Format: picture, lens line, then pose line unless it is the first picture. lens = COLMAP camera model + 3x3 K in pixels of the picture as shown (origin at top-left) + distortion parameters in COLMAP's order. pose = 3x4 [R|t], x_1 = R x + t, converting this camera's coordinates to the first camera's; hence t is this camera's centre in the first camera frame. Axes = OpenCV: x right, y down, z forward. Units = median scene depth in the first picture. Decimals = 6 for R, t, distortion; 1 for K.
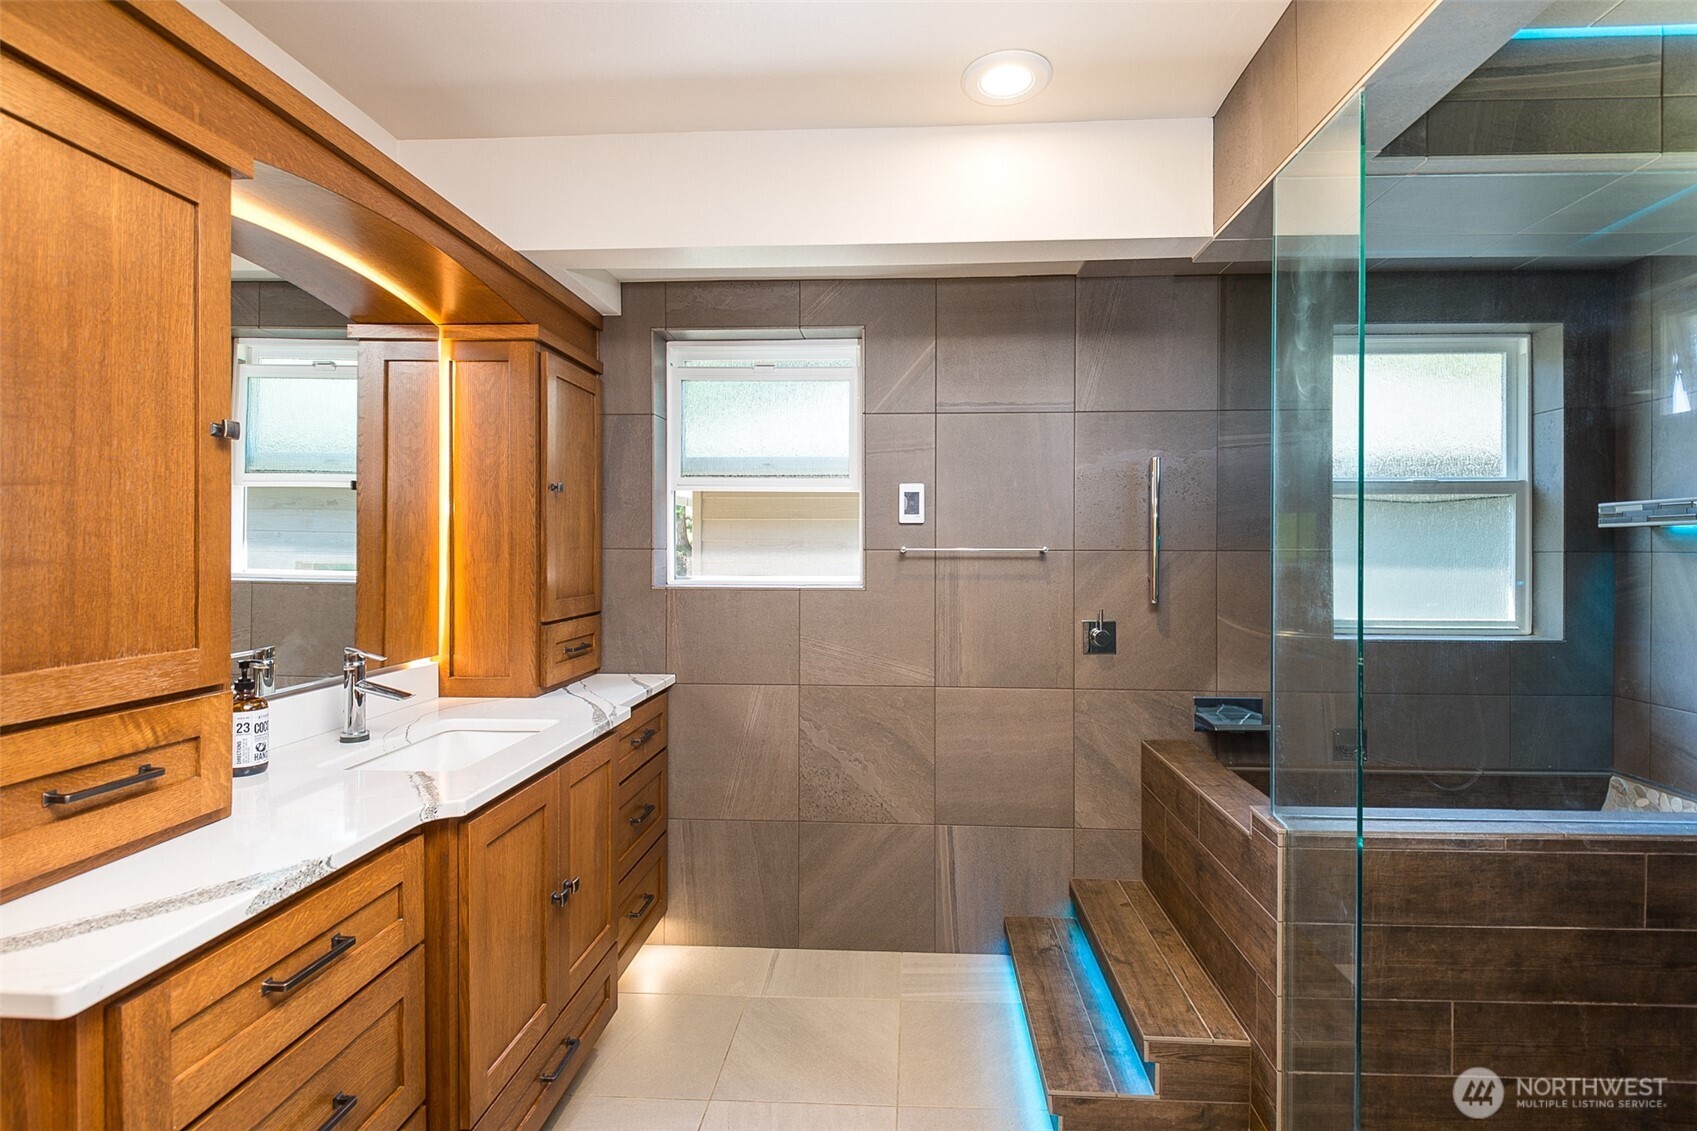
lens RADIAL K [[822.7, 0, 850.2], [0, 822.7, 550.4], [0, 0, 1]] dist [0.000635, 0.000041]
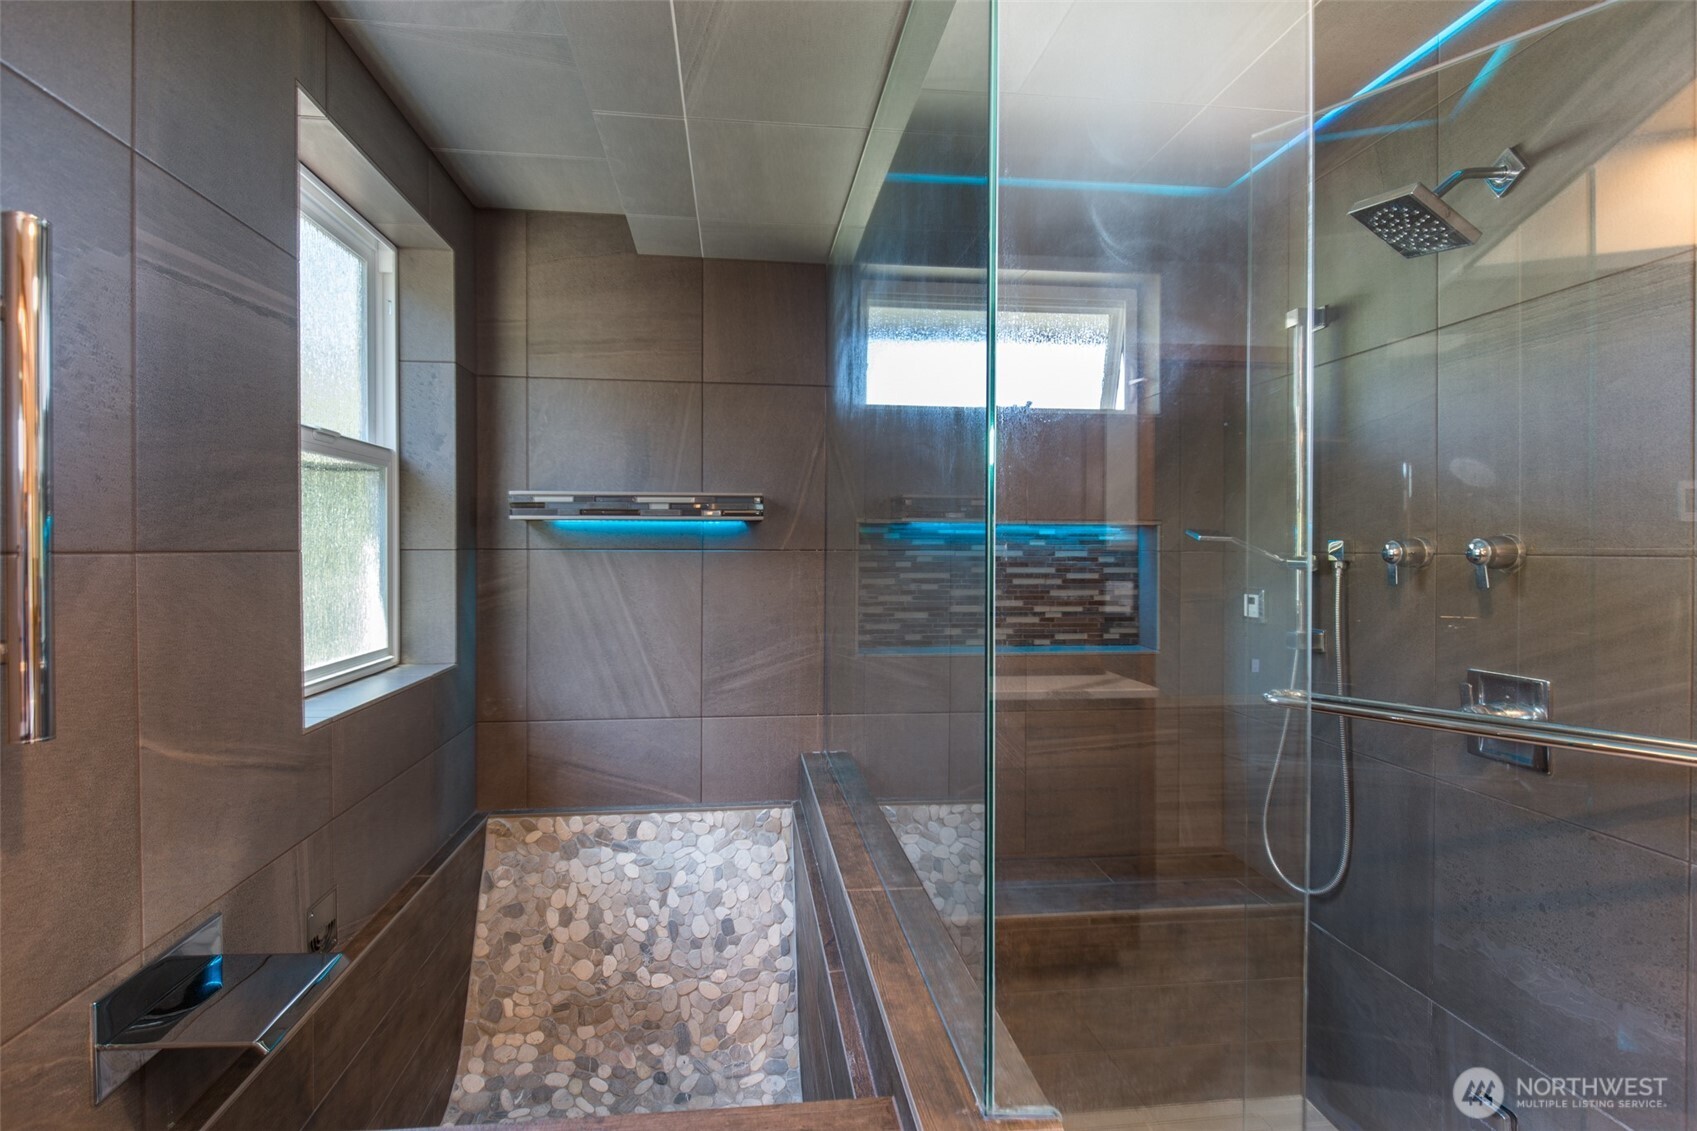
lens RADIAL K [[822.7, 0, 850.2], [0, 822.7, 550.4], [0, 0, 1]] dist [0.000635, 0.000041]
pose [[-0.201078, -0.007669, 0.979545, 0.040982], [-0.002930, 0.999970, 0.007227, -0.004135], [-0.979571, -0.001417, -0.201094, 0.803833]]
